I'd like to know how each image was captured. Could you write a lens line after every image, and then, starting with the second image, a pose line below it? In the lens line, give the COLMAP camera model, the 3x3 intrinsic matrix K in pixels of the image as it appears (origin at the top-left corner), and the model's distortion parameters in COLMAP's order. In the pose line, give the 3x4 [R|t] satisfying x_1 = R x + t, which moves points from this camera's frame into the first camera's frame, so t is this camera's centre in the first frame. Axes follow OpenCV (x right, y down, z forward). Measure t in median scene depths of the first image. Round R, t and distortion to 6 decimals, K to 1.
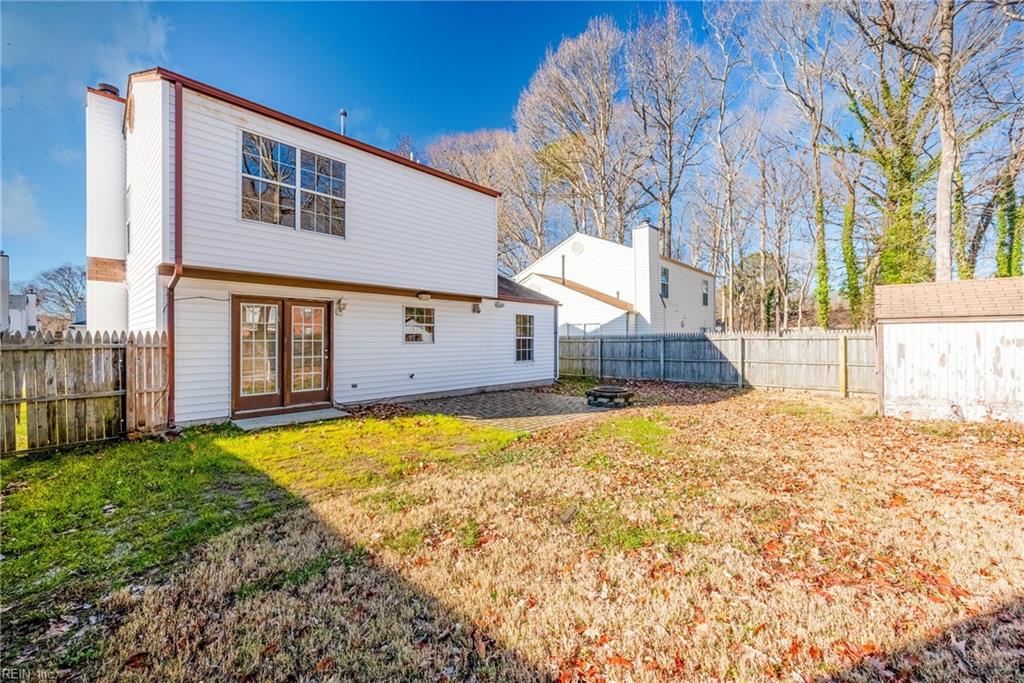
lens RADIAL K [[408.6, 0, 515.6], [0, 408.6, 341.3], [0, 0, 1]] dist [0.000348, 0.000103]
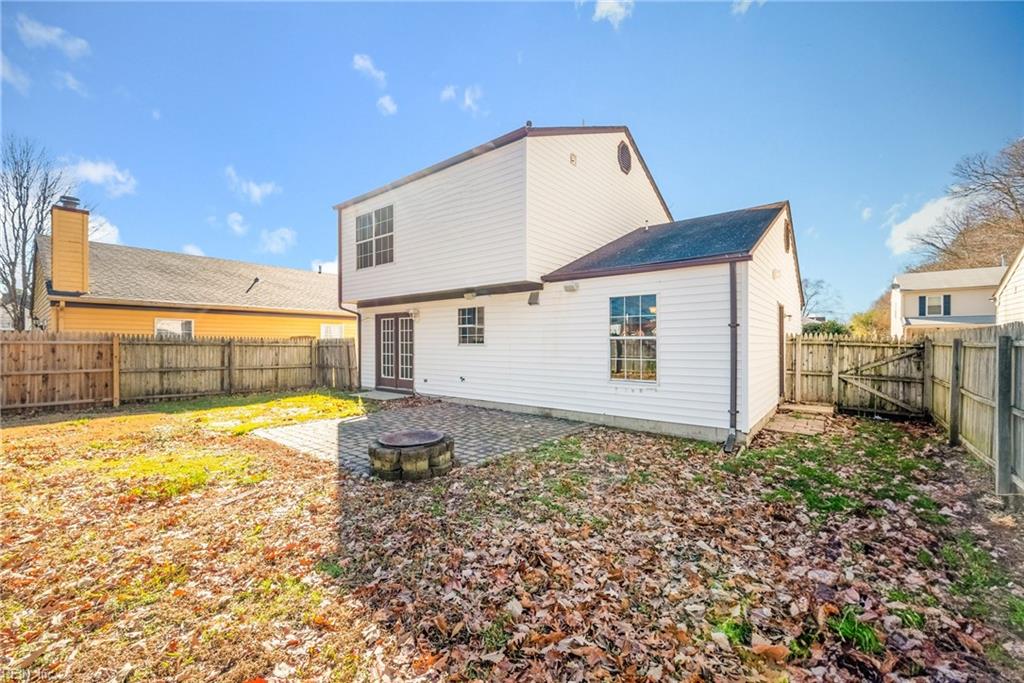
lens RADIAL K [[408.6, 0, 517.9], [0, 408.6, 342.9], [0, 0, 1]] dist [0.000348, 0.000103]
pose [[0.072852, 0.002587, -0.997339, 0.692289], [-0.002001, 0.999995, 0.002448, -0.003764], [0.997341, 0.001817, 0.072857, 1.006339]]
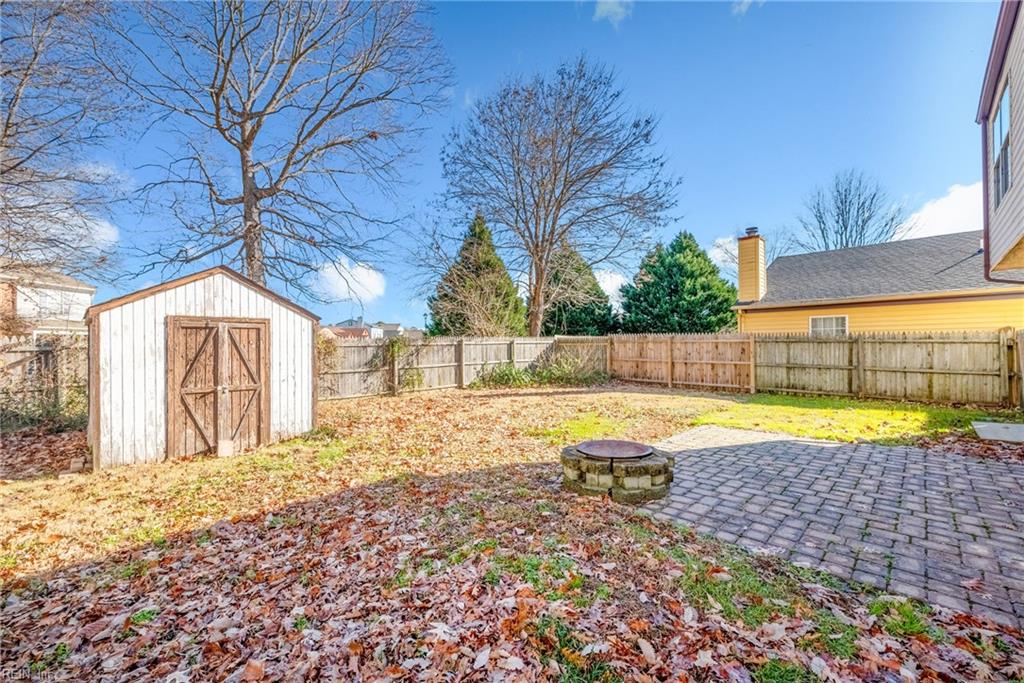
lens RADIAL K [[408.6, 0, 510.2], [0, 408.6, 345.5], [0, 0, 1]] dist [0.000348, 0.000103]
pose [[-0.999475, 0.011286, 0.030359, 0.314560], [0.011329, 0.999935, 0.001224, 0.004588], [-0.030344, 0.001568, -0.999538, 1.312194]]
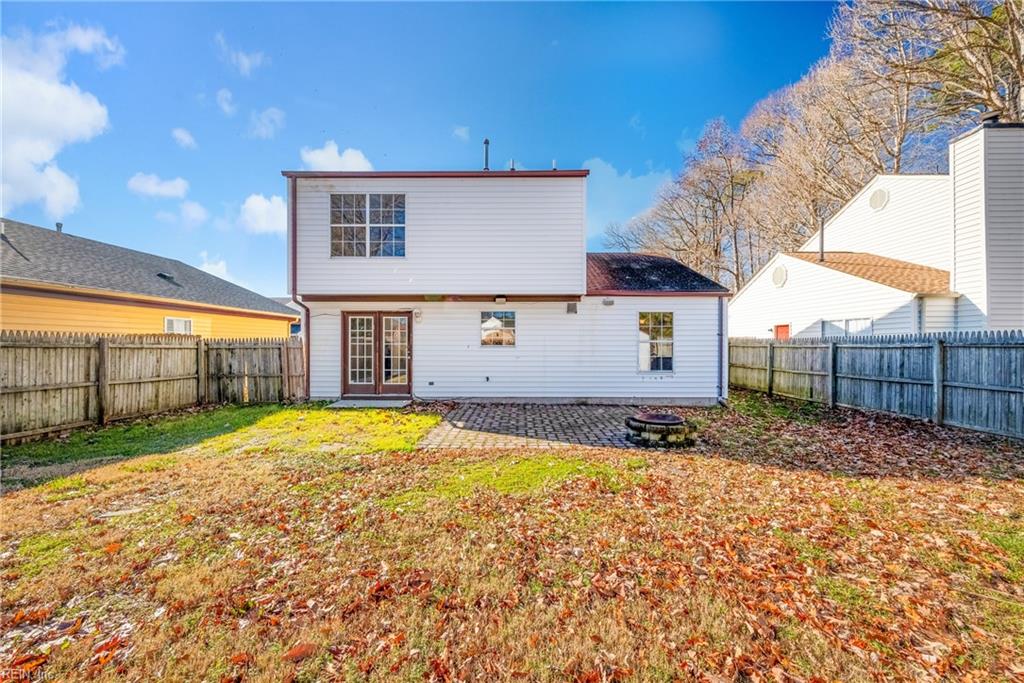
lens RADIAL K [[408.6, 0, 516.3], [0, 408.6, 344.2], [0, 0, 1]] dist [0.000348, 0.000103]
pose [[0.674031, 0.005098, -0.738686, 0.522466], [-0.005631, 0.999983, 0.001764, -0.004055], [0.738682, 0.002970, 0.674048, 0.343033]]
